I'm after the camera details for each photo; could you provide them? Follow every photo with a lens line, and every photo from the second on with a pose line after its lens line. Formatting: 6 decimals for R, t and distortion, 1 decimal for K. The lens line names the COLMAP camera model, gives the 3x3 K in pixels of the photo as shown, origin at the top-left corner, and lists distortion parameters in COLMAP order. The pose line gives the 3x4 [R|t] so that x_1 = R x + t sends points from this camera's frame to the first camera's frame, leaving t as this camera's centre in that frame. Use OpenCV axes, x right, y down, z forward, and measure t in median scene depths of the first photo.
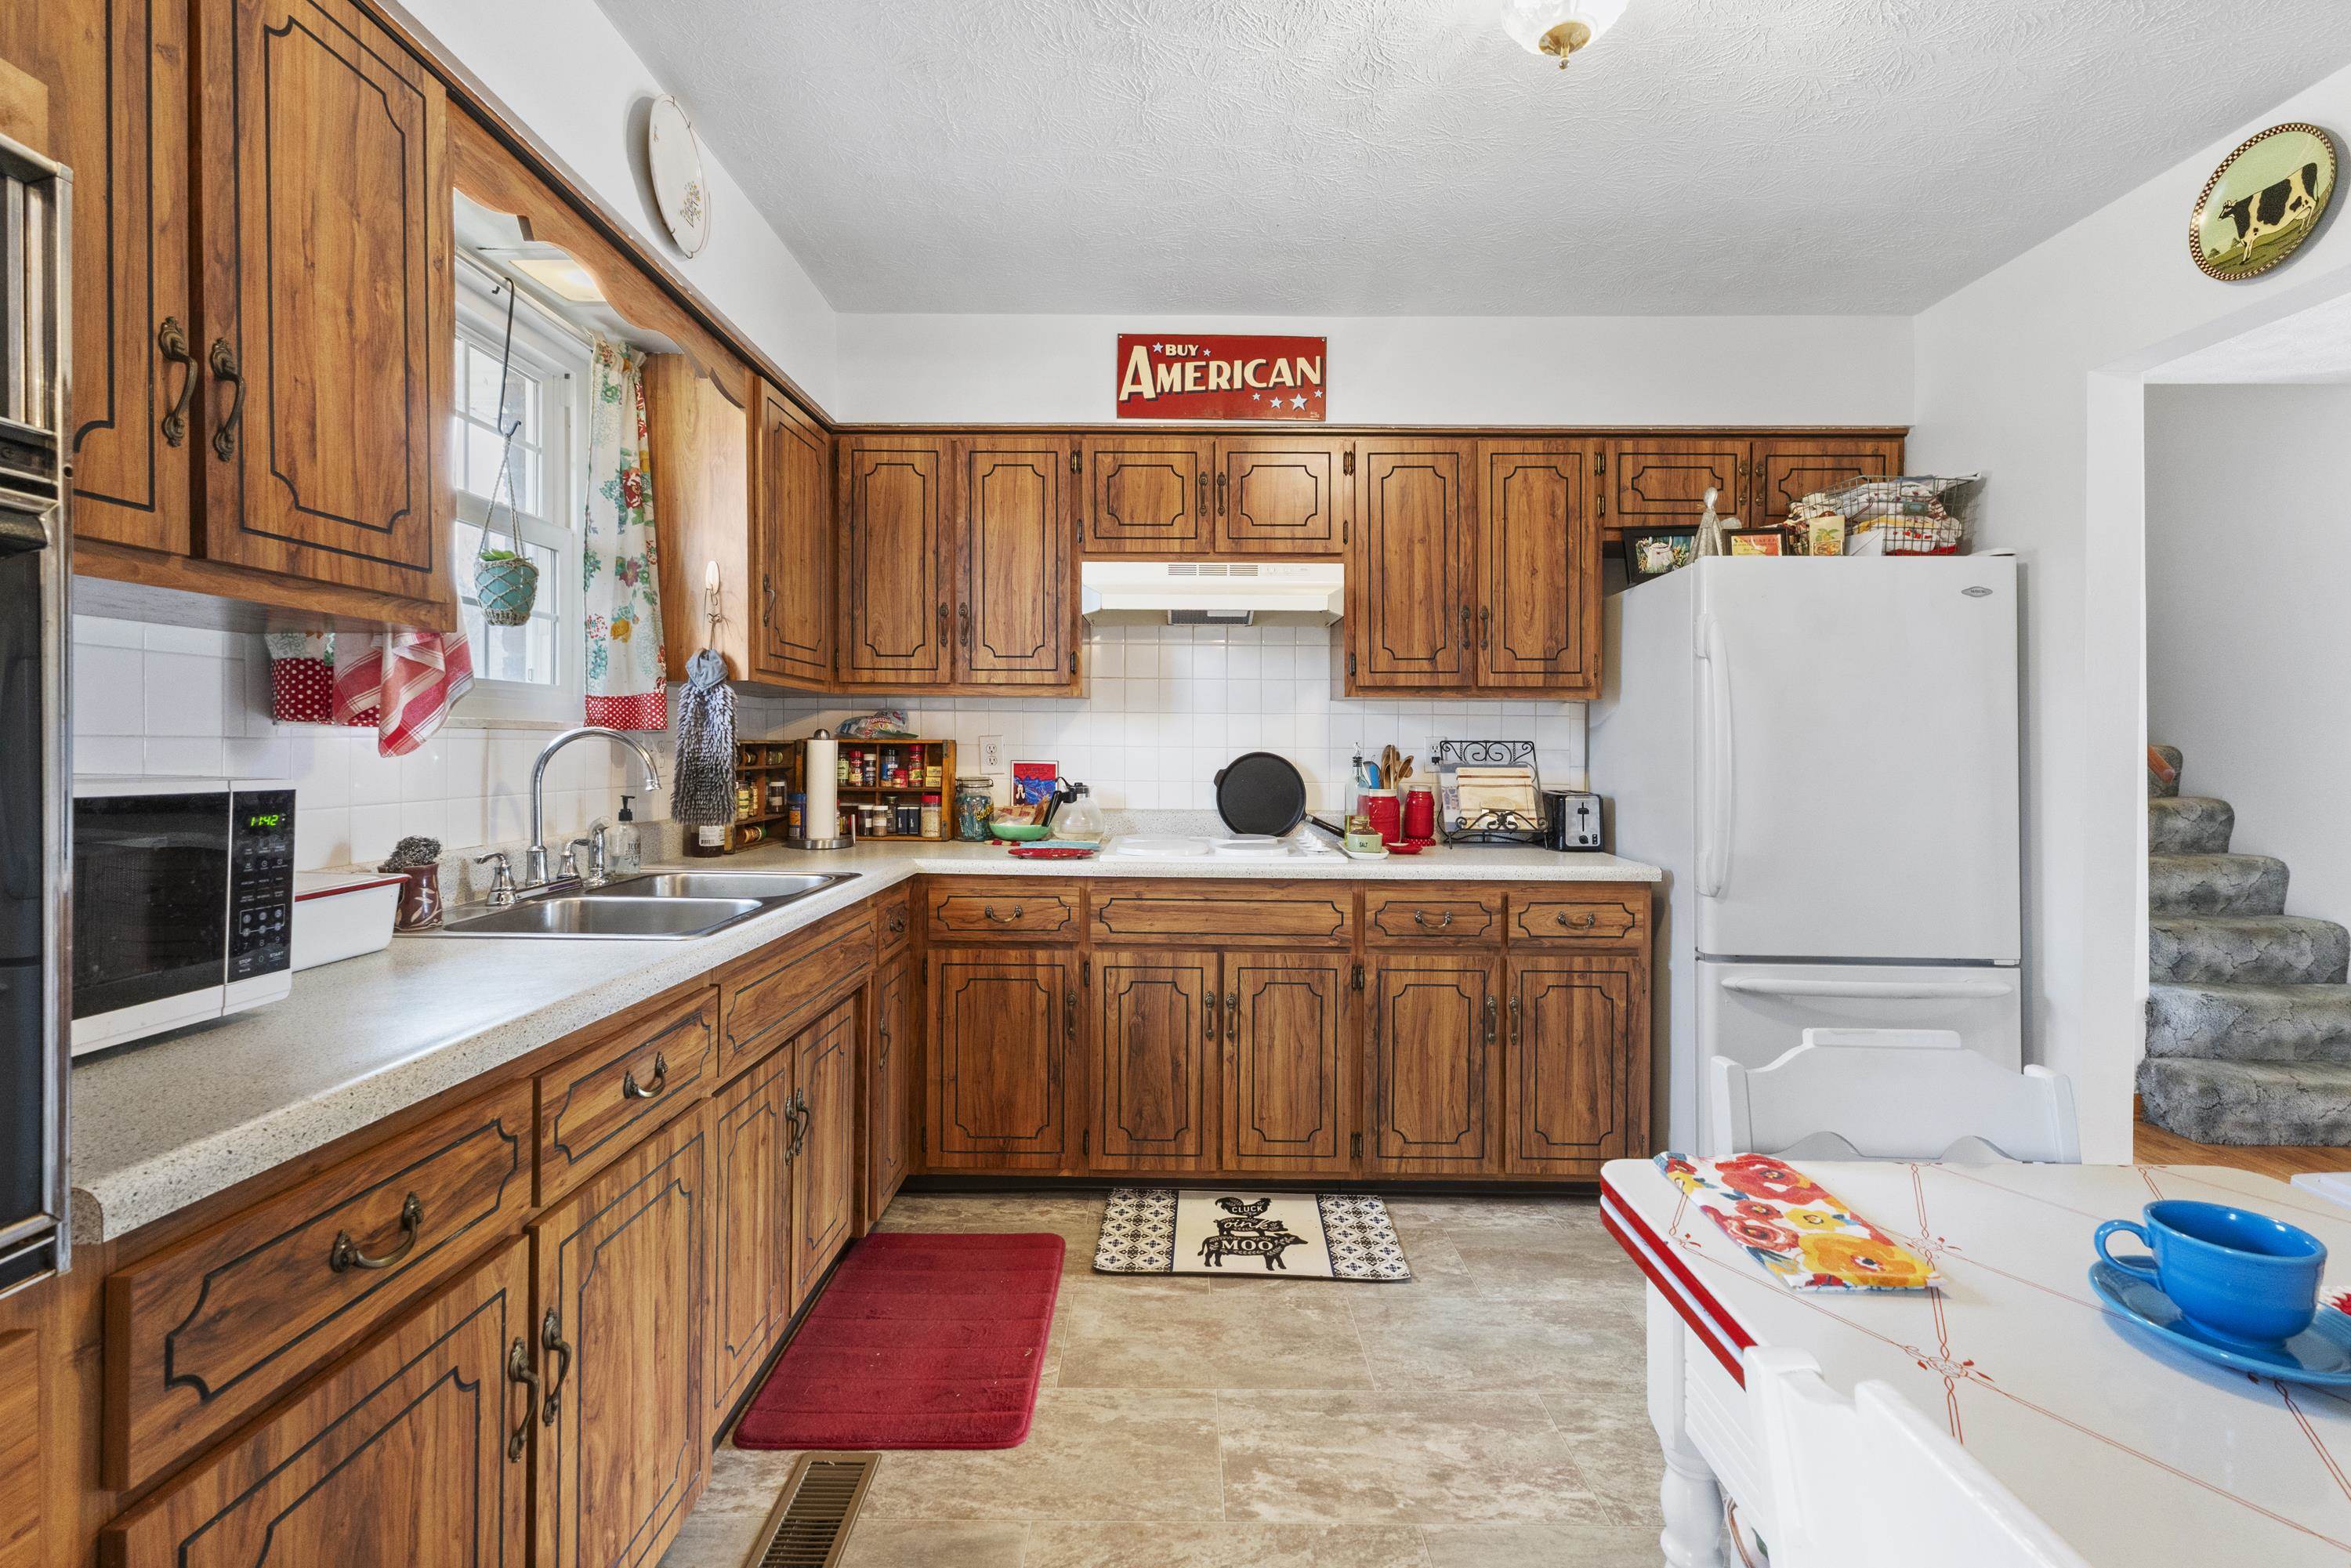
lens RADIAL K [[1012.8, 0, 1197.6], [0, 1012.8, 747.6], [0, 0, 1]] dist [0.015002, 0.000018]
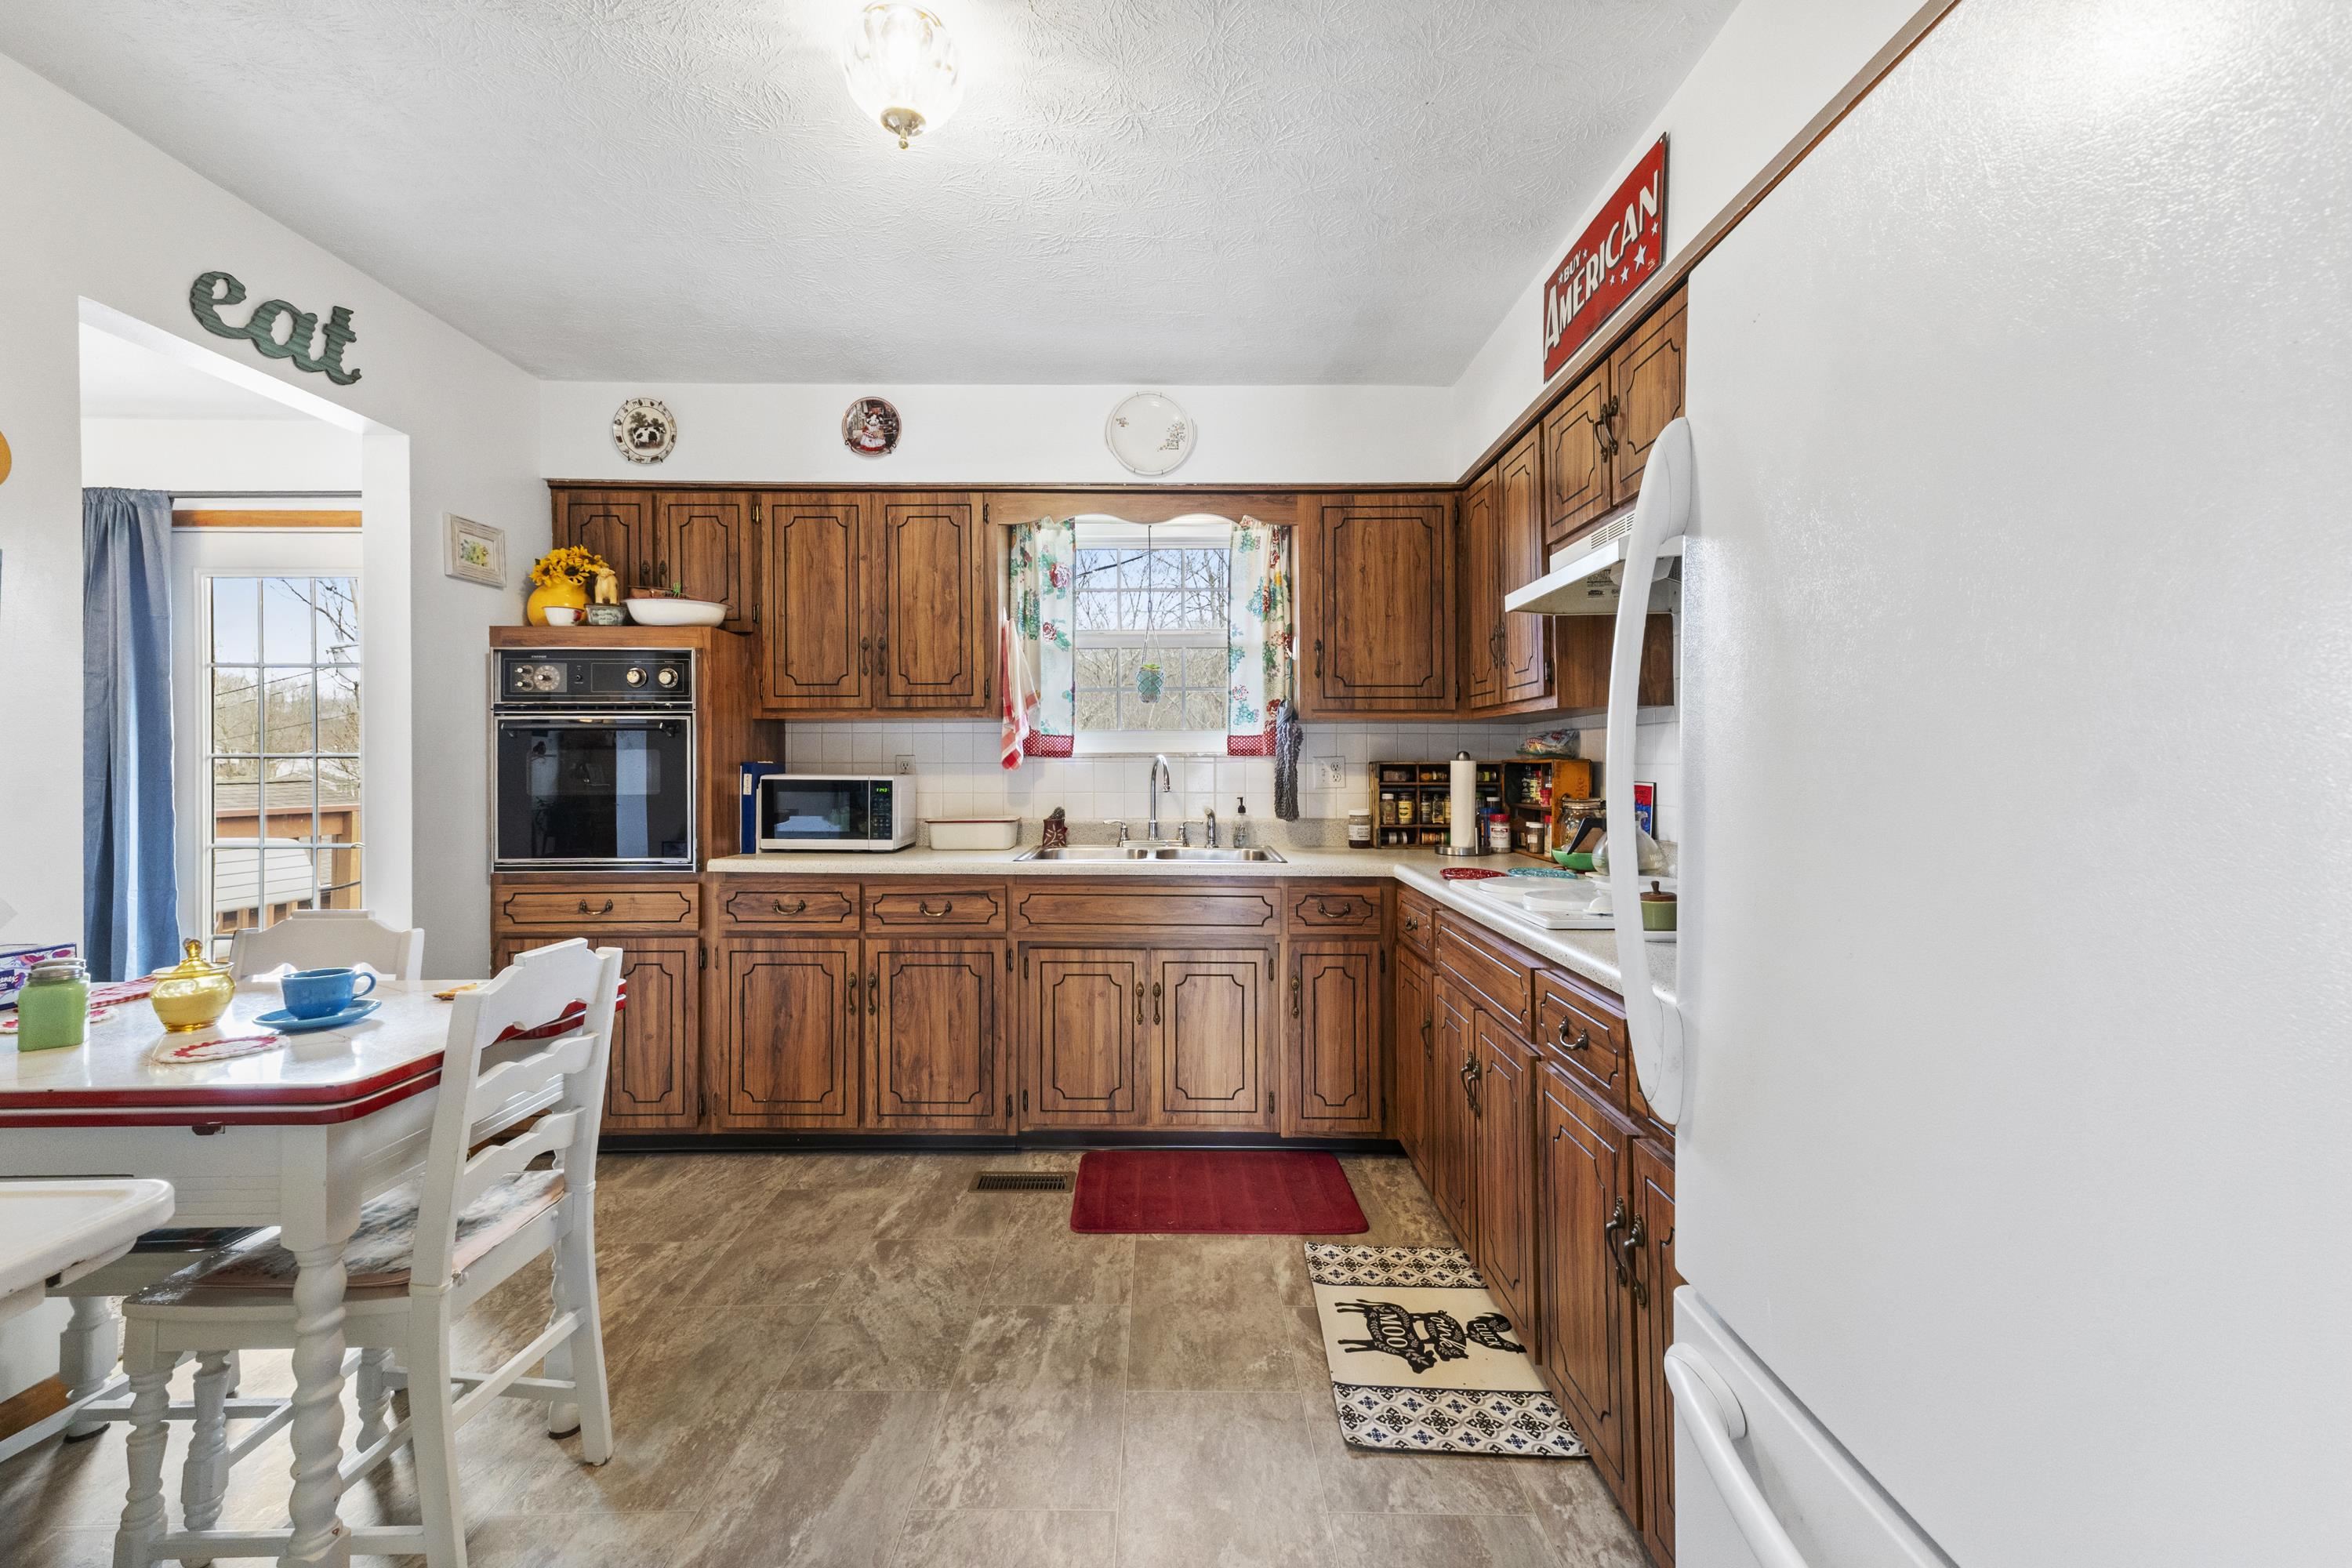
lens RADIAL K [[1013.2, 0, 1184.0], [0, 1013.2, 773.2], [0, 0, 1]] dist [0.015002, 0.000018]
pose [[0.002505, 0.004145, -0.999988, 1.229873], [0.001696, 0.999990, 0.004150, 0.005462], [0.999995, -0.001706, 0.002498, 1.086531]]
